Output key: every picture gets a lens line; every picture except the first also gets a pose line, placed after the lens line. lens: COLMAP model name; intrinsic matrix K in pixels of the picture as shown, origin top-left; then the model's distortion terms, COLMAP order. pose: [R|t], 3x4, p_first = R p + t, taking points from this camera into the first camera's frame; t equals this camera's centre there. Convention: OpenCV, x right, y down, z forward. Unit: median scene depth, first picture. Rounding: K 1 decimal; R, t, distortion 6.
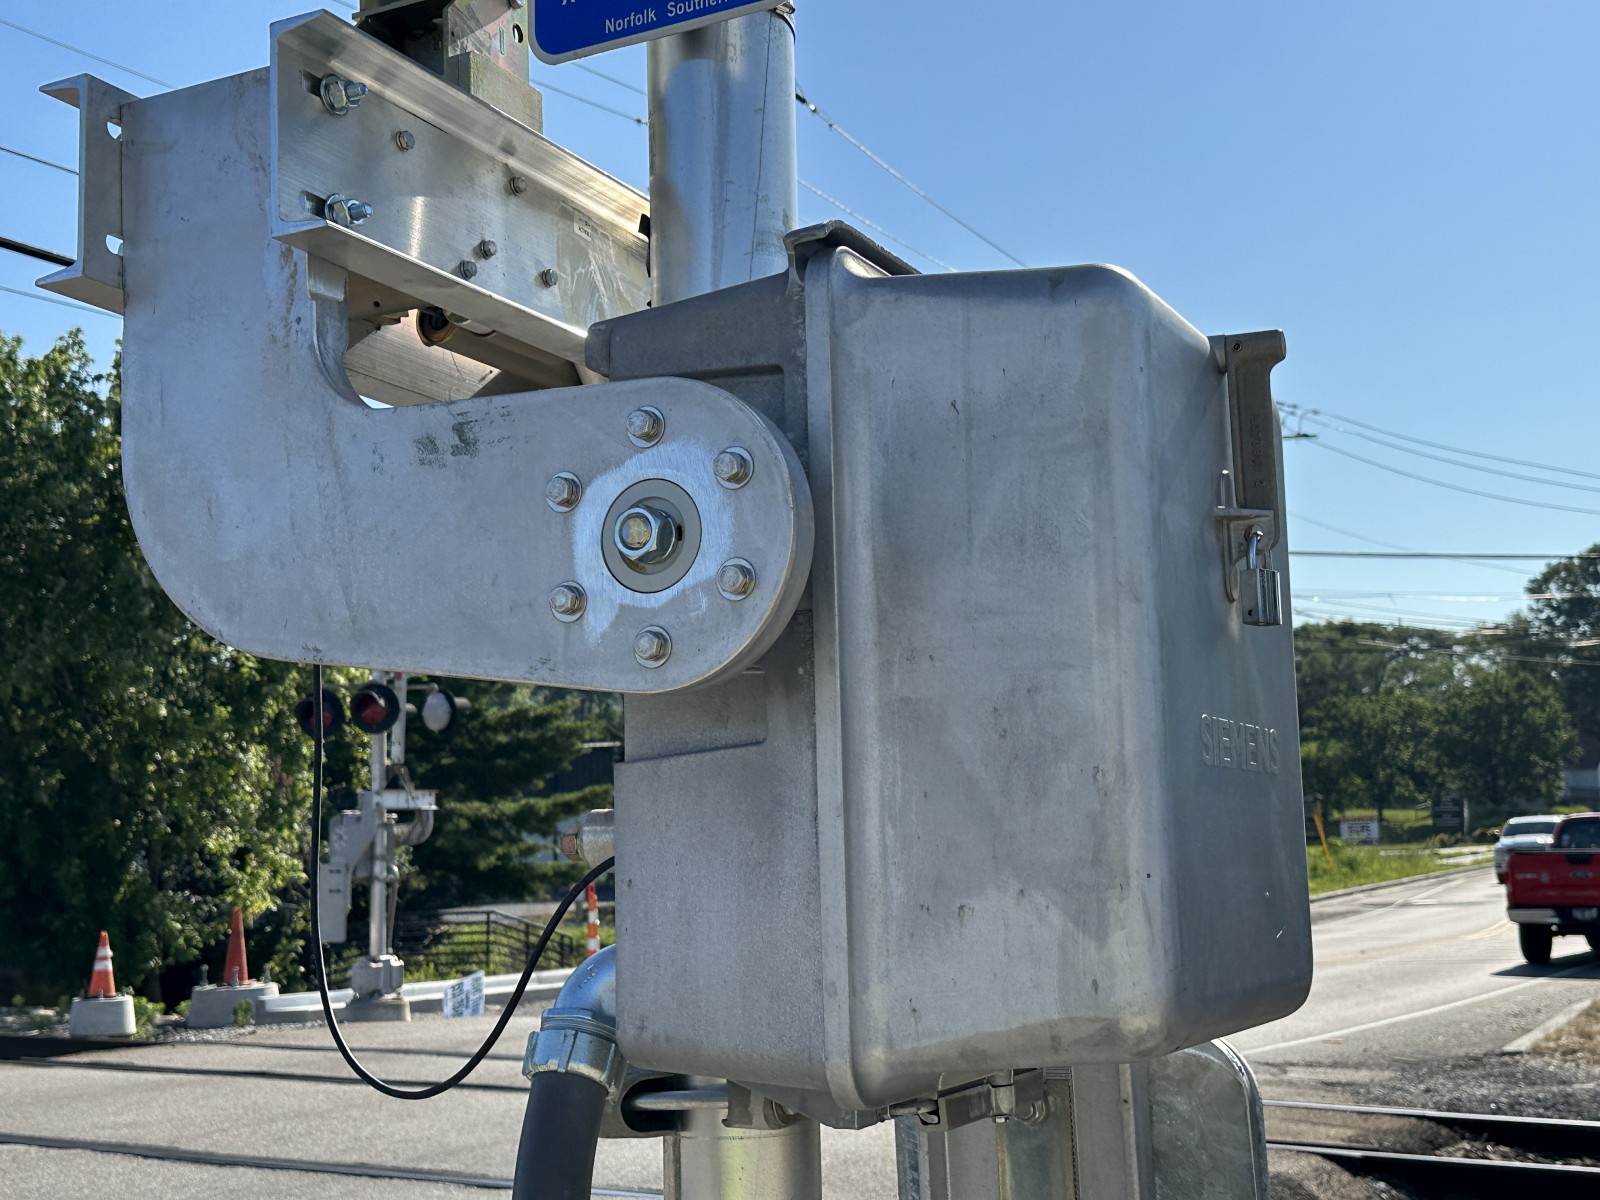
lens RADIAL K [[2003.2, 0, 782.4], [0, 2003.2, 609.6], [0, 0, 1]] dist [0.080924, 0.000000]
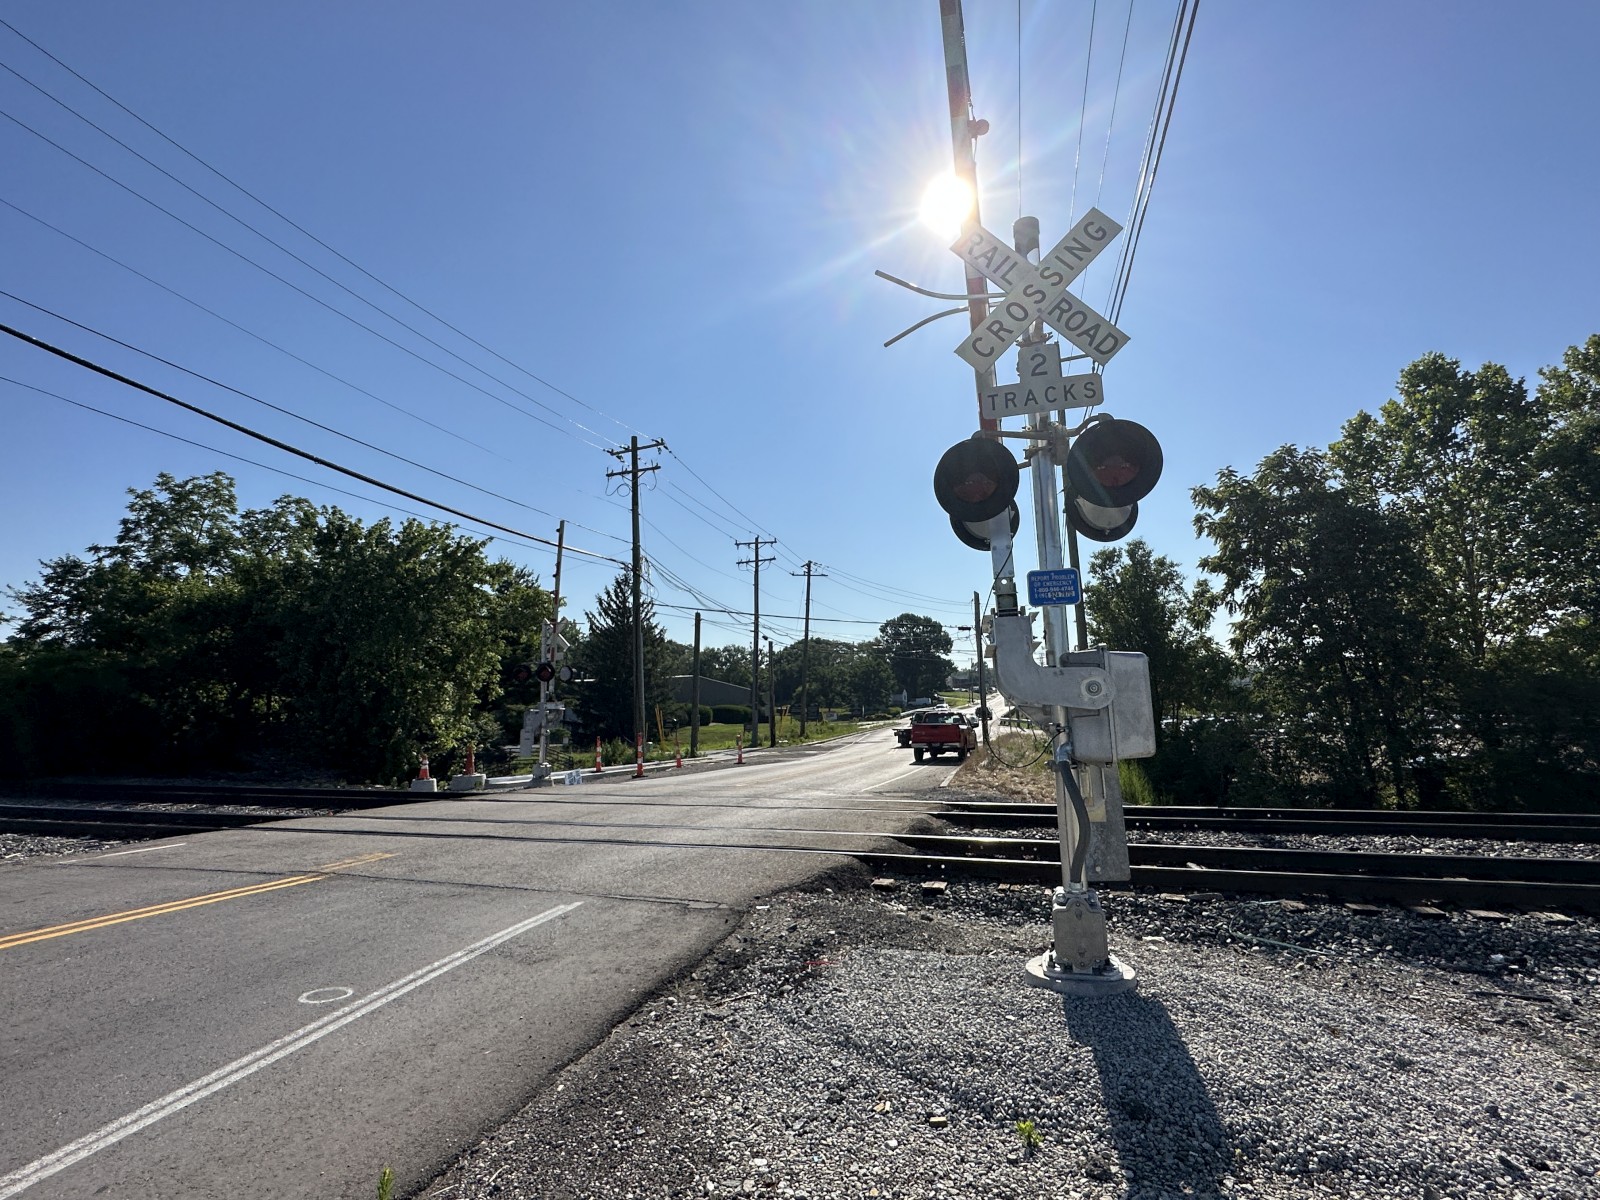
lens RADIAL K [[792.8, 0, 790.7], [0, 792.8, 604.4], [0, 0, 1]] dist [-0.009741, 0.001589]
pose [[0.966488, 0.039683, 0.253625, -0.105875], [-0.032160, 0.998913, -0.033743, -0.011751], [-0.254688, 0.024456, 0.966714, -0.087356]]
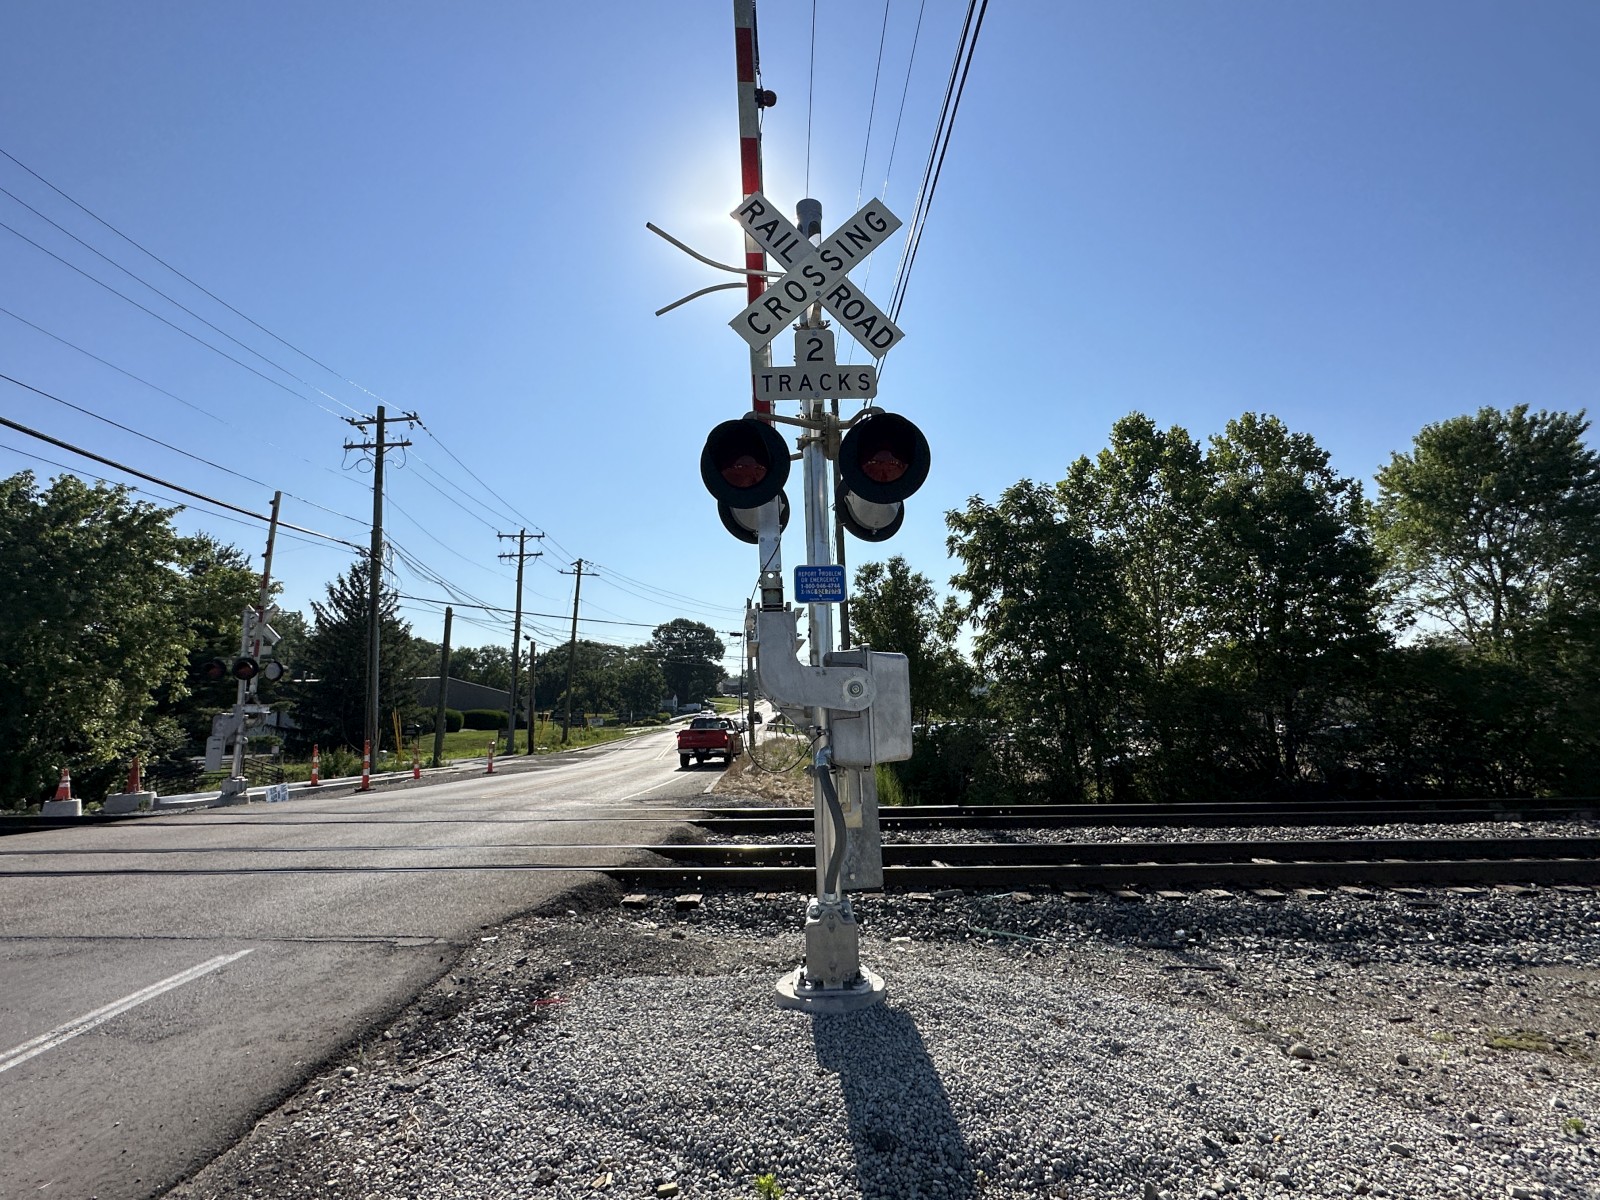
lens RADIAL K [[792.8, 0, 804.4], [0, 792.8, 604.5], [0, 0, 1]] dist [-0.009741, 0.001589]
pose [[0.846492, 0.081199, 0.526174, -0.095783], [-0.061444, 0.996597, -0.054944, -0.009482], [-0.528845, 0.014179, 0.848600, -0.072873]]
